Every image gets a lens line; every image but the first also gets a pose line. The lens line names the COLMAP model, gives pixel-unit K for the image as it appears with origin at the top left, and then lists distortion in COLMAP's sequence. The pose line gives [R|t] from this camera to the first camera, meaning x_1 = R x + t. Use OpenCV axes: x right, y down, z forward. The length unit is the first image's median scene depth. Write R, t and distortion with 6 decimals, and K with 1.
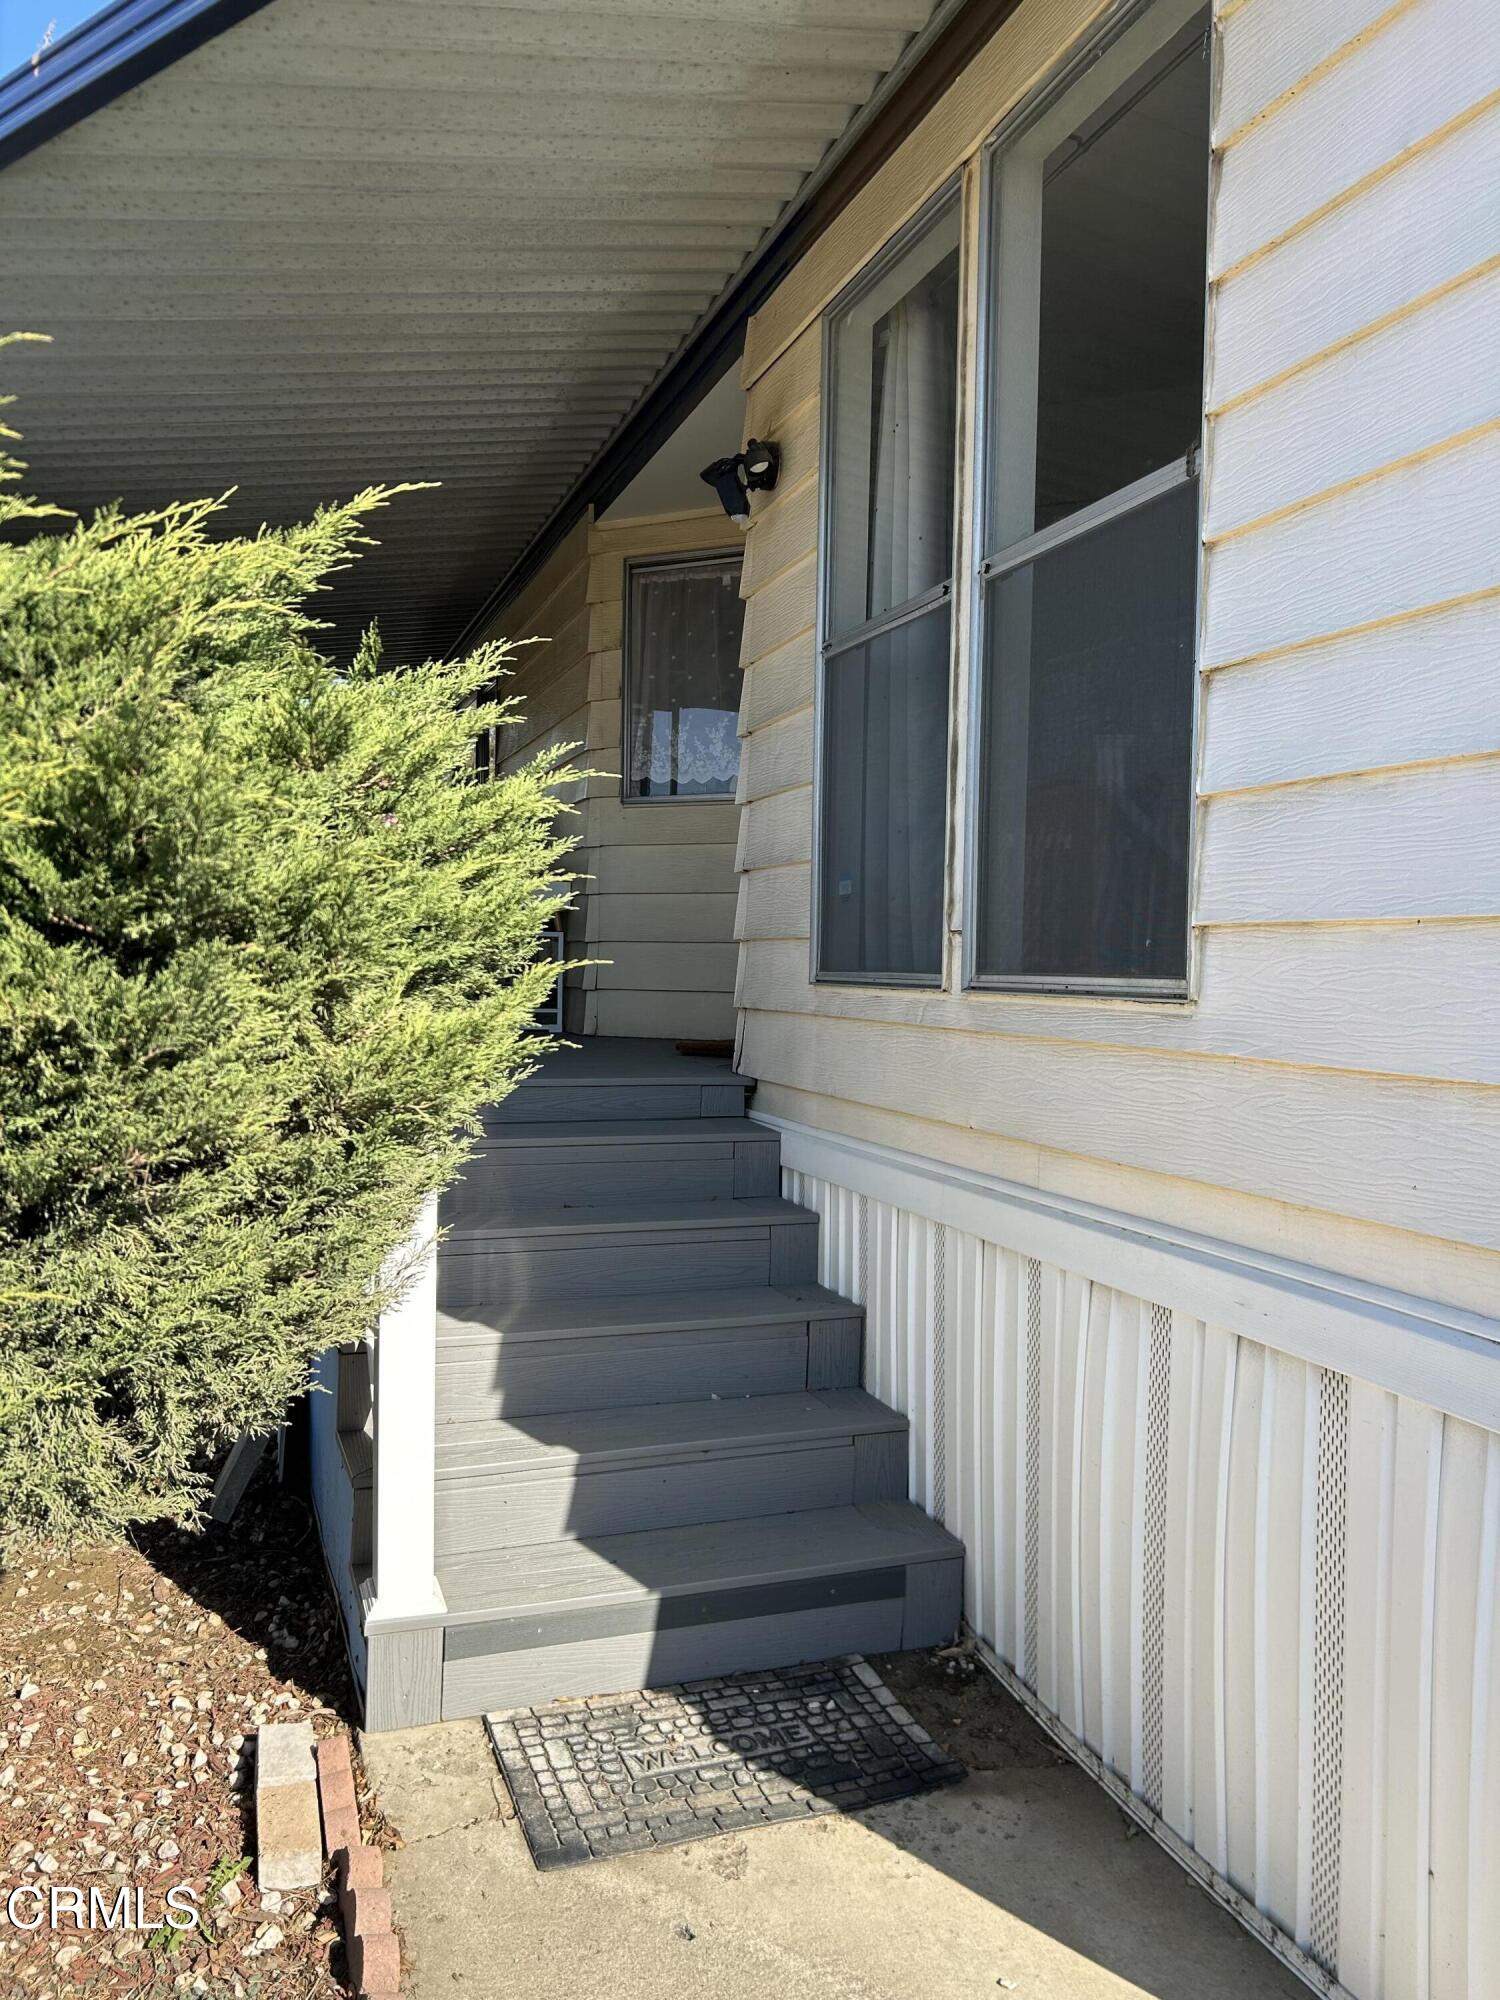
lens RADIAL K [[1518.3, 0, 737.1], [0, 1518.3, 1002.6], [0, 0, 1]] dist [0.065486, -0.061701]
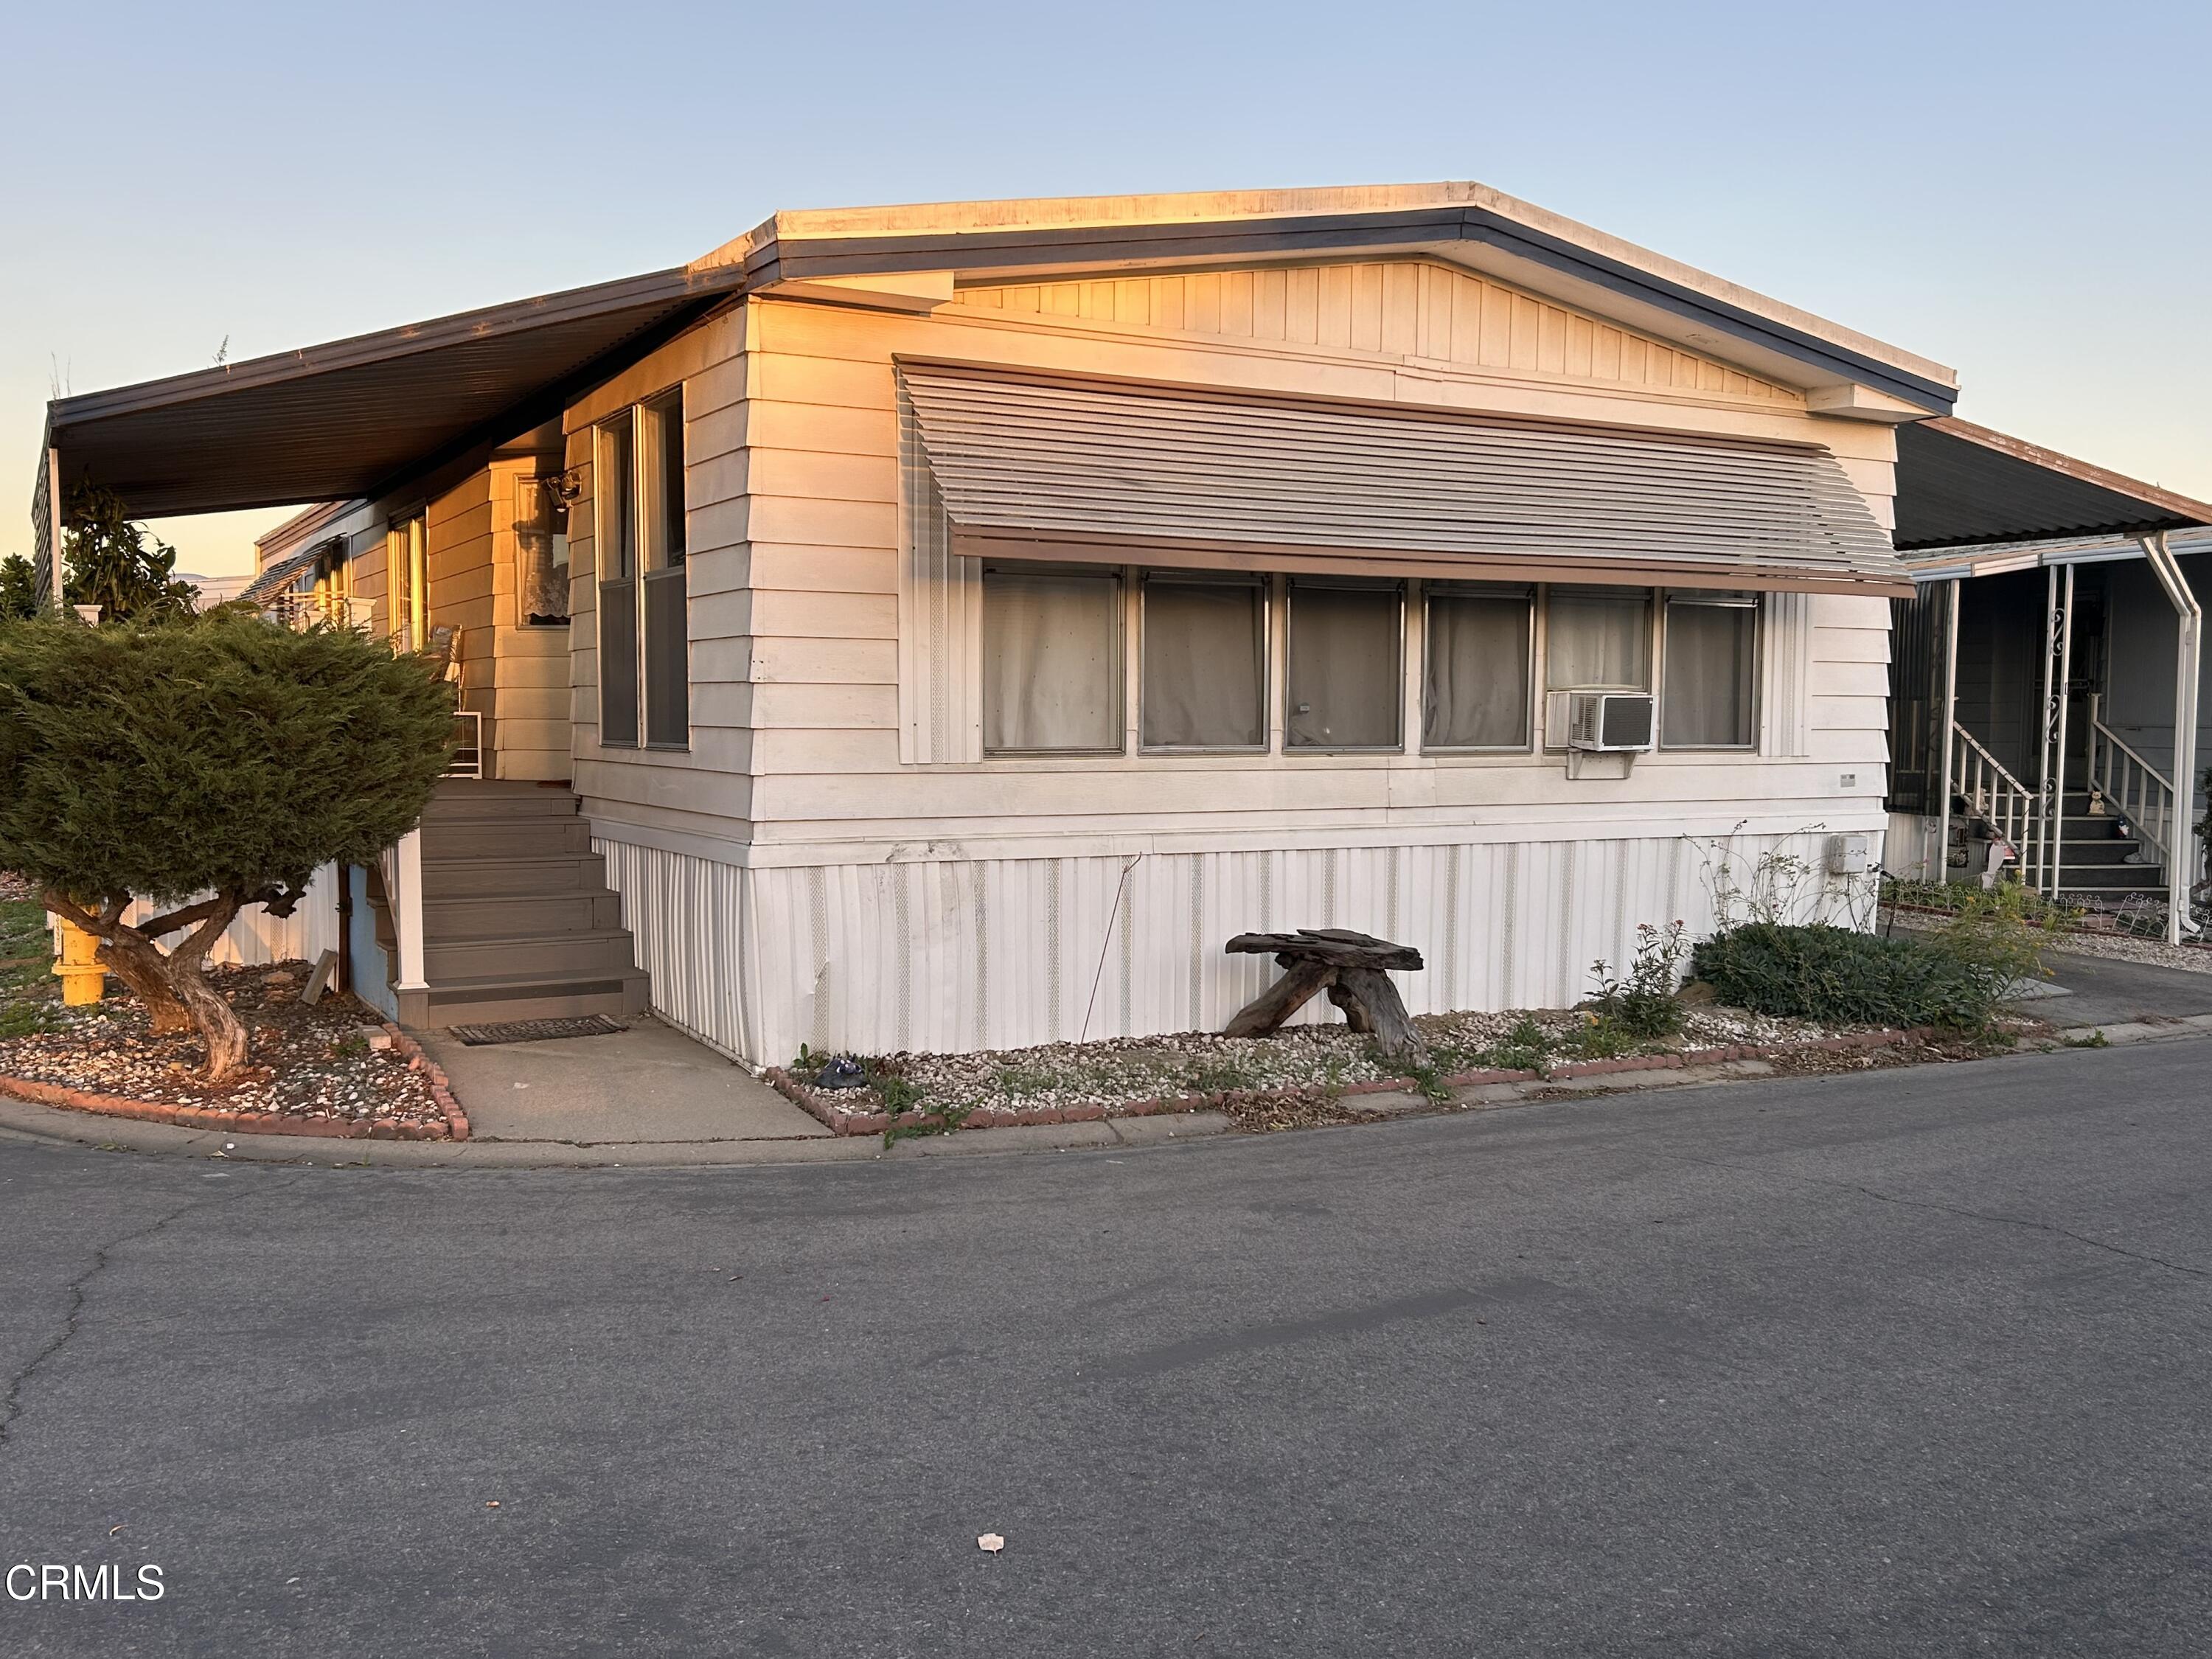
lens RADIAL K [[1954.6, 0, 1106.0], [0, 1954.6, 829.5], [0, 0, 1]] dist [0.003091, 0.000736]
pose [[0.983620, -0.022920, 0.178793, 0.287963], [0.016738, 0.999211, 0.036011, 0.020676], [-0.179477, -0.032429, 0.983228, -2.013273]]
